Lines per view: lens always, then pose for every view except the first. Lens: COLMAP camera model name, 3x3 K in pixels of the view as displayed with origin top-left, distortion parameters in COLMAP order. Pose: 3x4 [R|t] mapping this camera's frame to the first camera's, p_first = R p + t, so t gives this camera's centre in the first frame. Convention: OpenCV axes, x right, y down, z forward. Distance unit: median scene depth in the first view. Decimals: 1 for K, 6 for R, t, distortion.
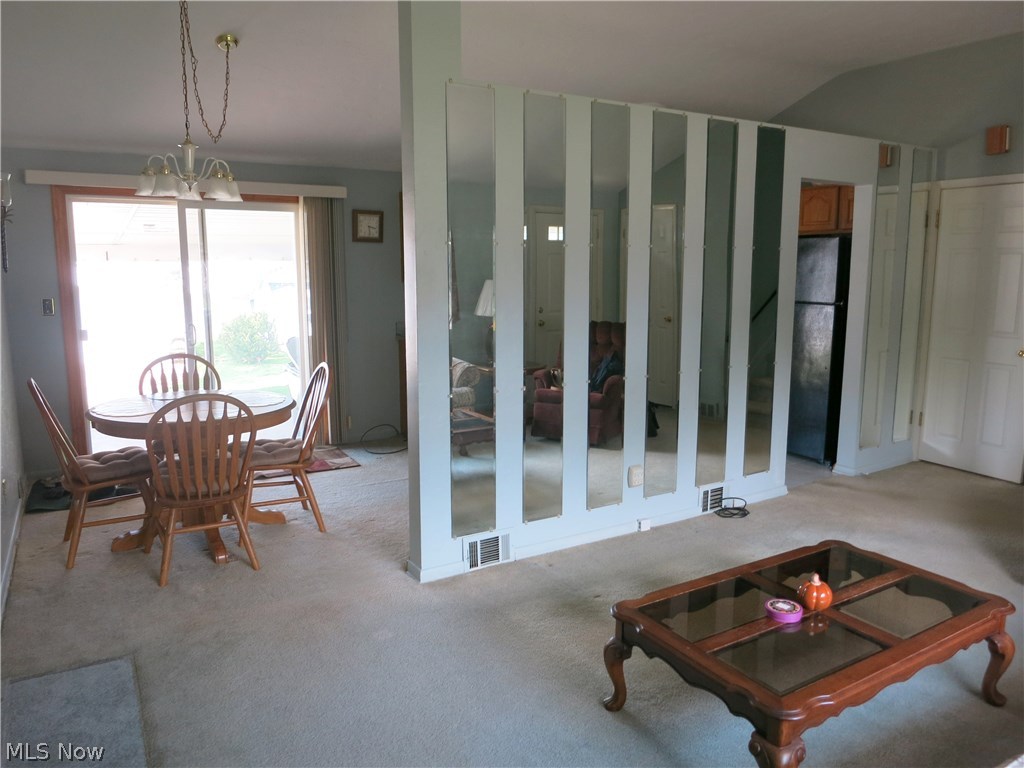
lens RADIAL K [[720.0, 0, 512.0], [0, 720.0, 384.0], [0, 0, 1]] dist [-0.039995, 0.005221]
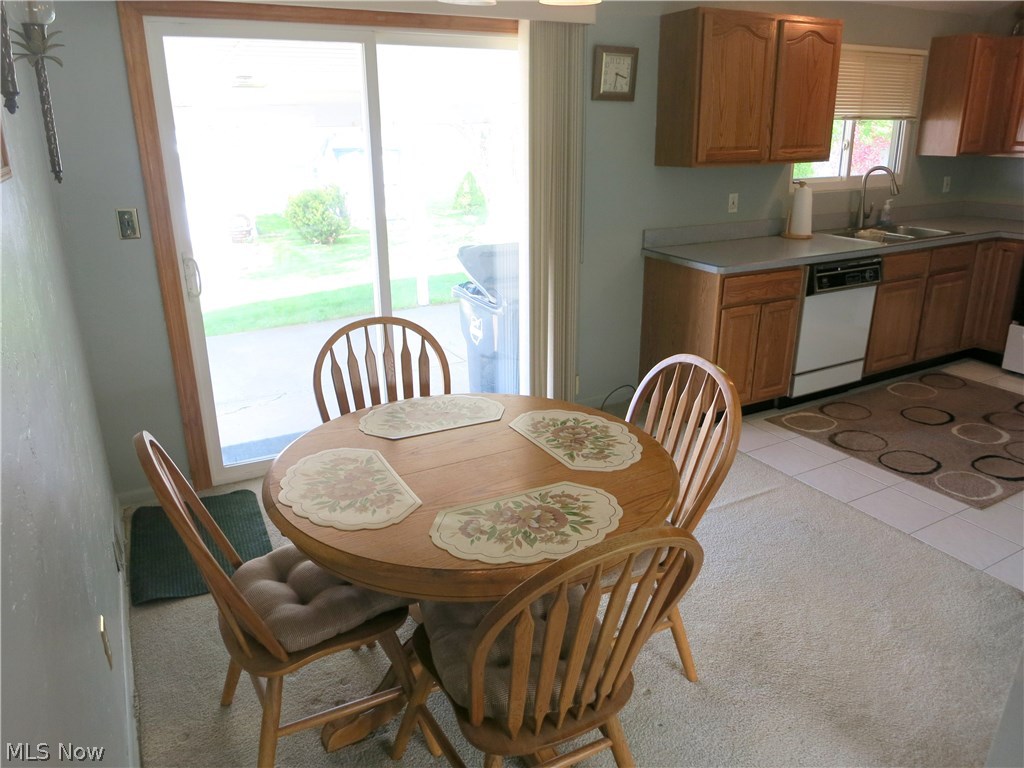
lens RADIAL K [[726.0, 0, 512.0], [0, 726.0, 384.0], [0, 0, 1]] dist [-0.039129, -0.004111]
pose [[0.998424, 0.011762, -0.054867, -0.266835], [-0.001540, 0.983160, 0.182739, -0.075583], [0.056092, -0.182366, 0.981629, 0.362929]]
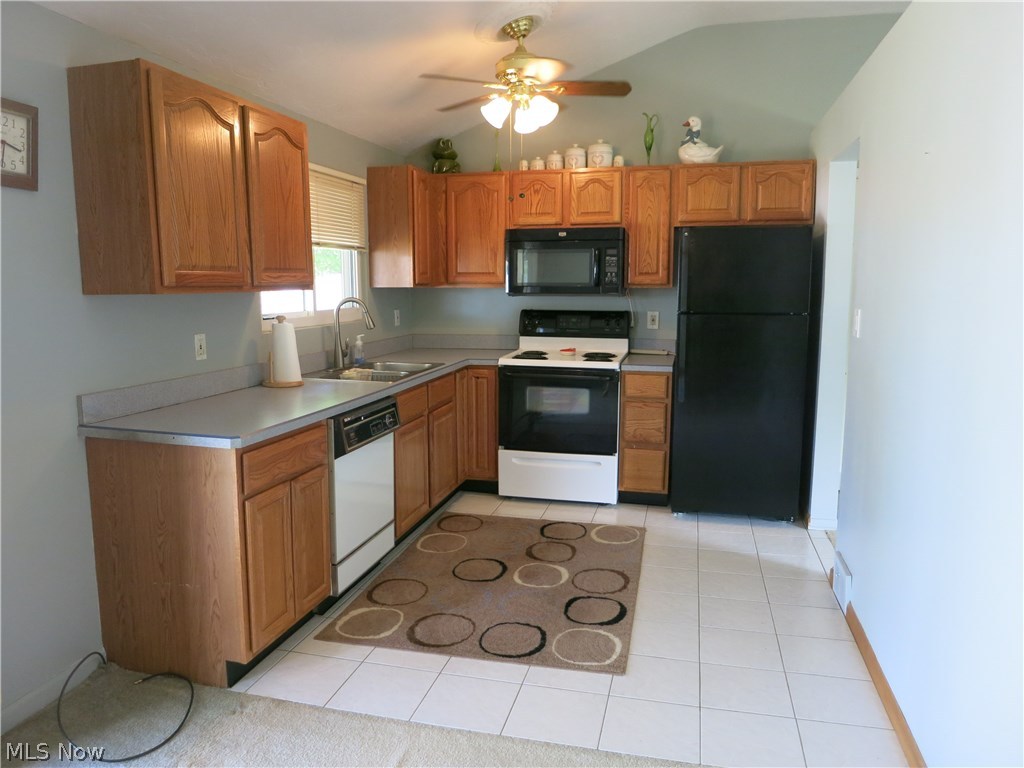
lens RADIAL K [[723.4, 0, 512.0], [0, 723.4, 384.0], [0, 0, 1]] dist [-0.044374, 0.002353]
pose [[0.710398, -0.088513, 0.698212, -0.291870], [0.103893, 0.994380, 0.020353, -0.083439], [-0.696090, 0.058081, 0.715602, 0.609318]]
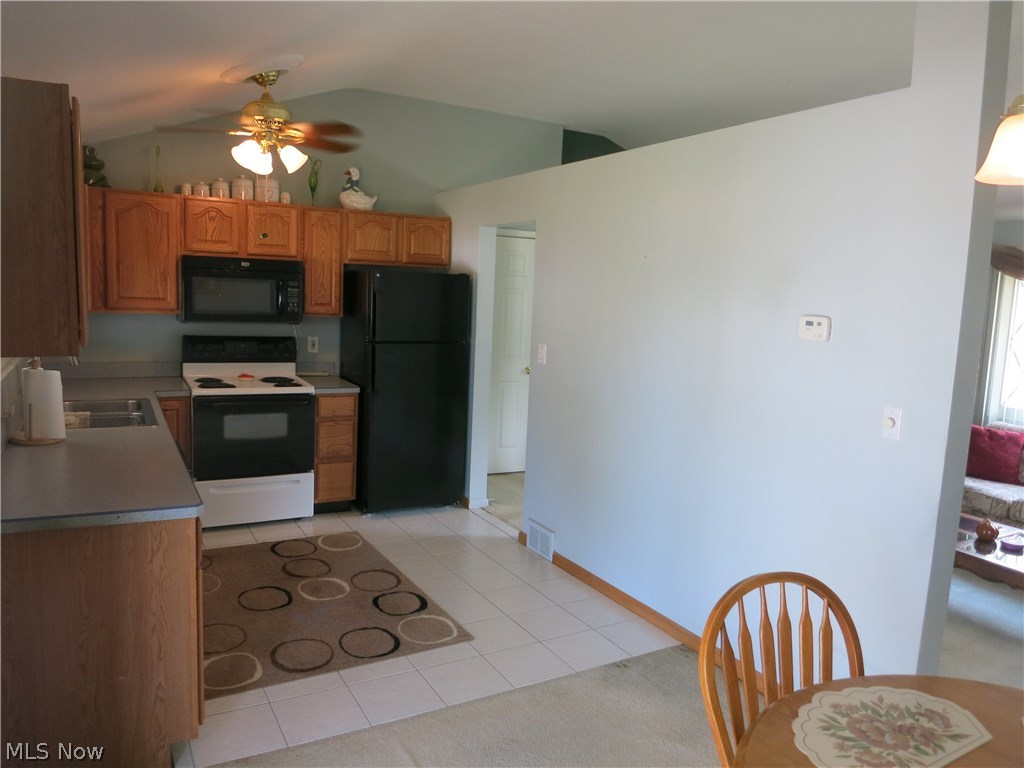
lens RADIAL K [[727.7, 0, 488.7], [0, 727.7, 383.3], [0, 0, 1]] dist [-0.051395, -0.001032]
pose [[0.038285, -0.116459, 0.992457, -0.500086], [0.112495, 0.987374, 0.111523, -0.153533], [-0.992915, 0.107376, 0.050903, 0.831799]]
